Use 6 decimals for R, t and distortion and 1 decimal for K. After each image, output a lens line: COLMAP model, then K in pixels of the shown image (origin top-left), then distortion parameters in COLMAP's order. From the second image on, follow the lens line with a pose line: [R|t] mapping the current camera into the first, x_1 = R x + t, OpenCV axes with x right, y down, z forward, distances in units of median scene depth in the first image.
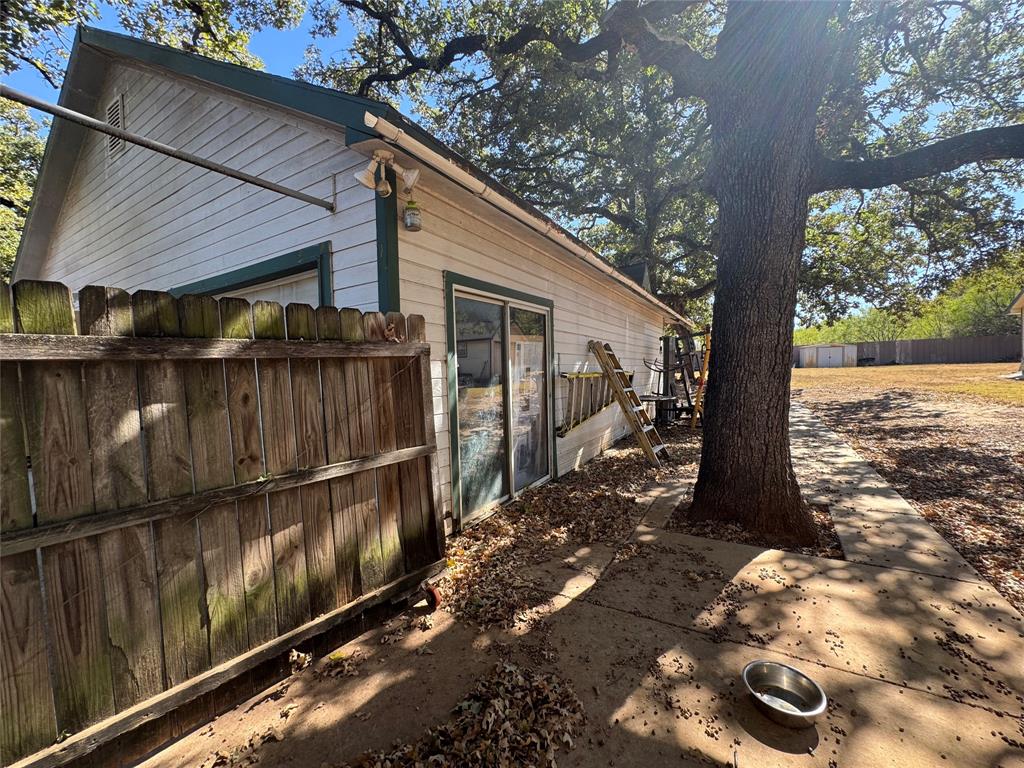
lens RADIAL K [[407.4, 0, 512.0], [0, 407.4, 384.0], [0, 0, 1]] dist [-0.000014, 0.000047]
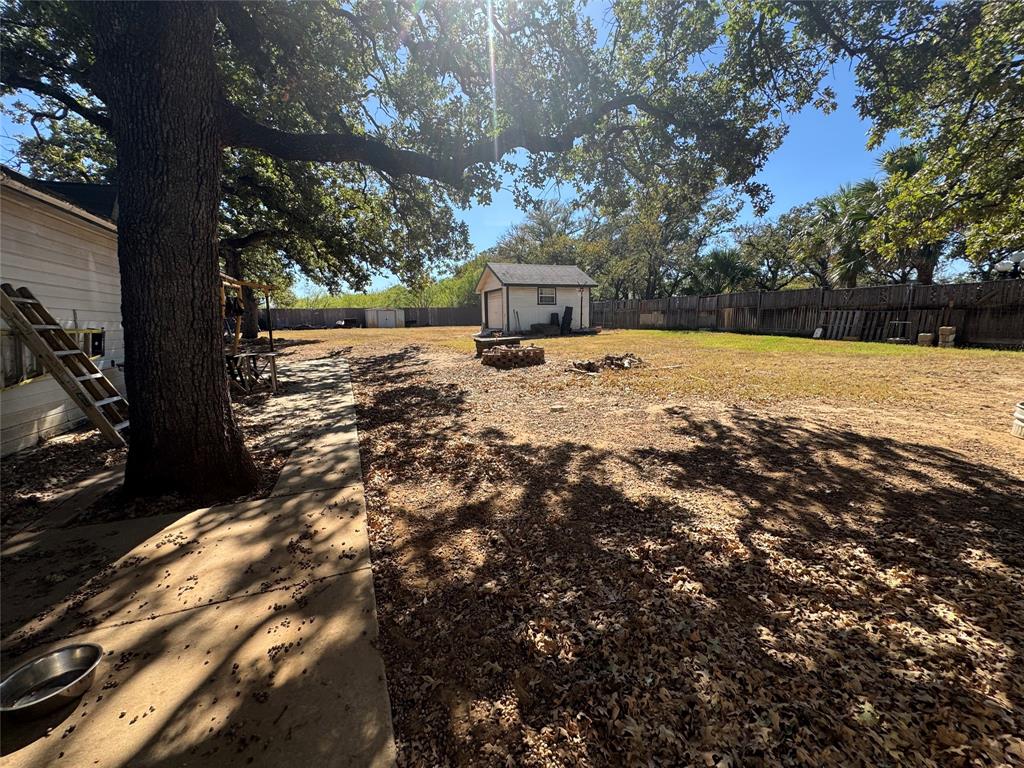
lens RADIAL K [[407.4, 0, 512.0], [0, 407.4, 384.0], [0, 0, 1]] dist [-0.000014, 0.000047]
pose [[0.606632, -0.098475, 0.788861, 0.334780], [0.020702, 0.993919, 0.108153, 0.013409], [-0.794714, -0.049278, 0.604981, -0.173698]]
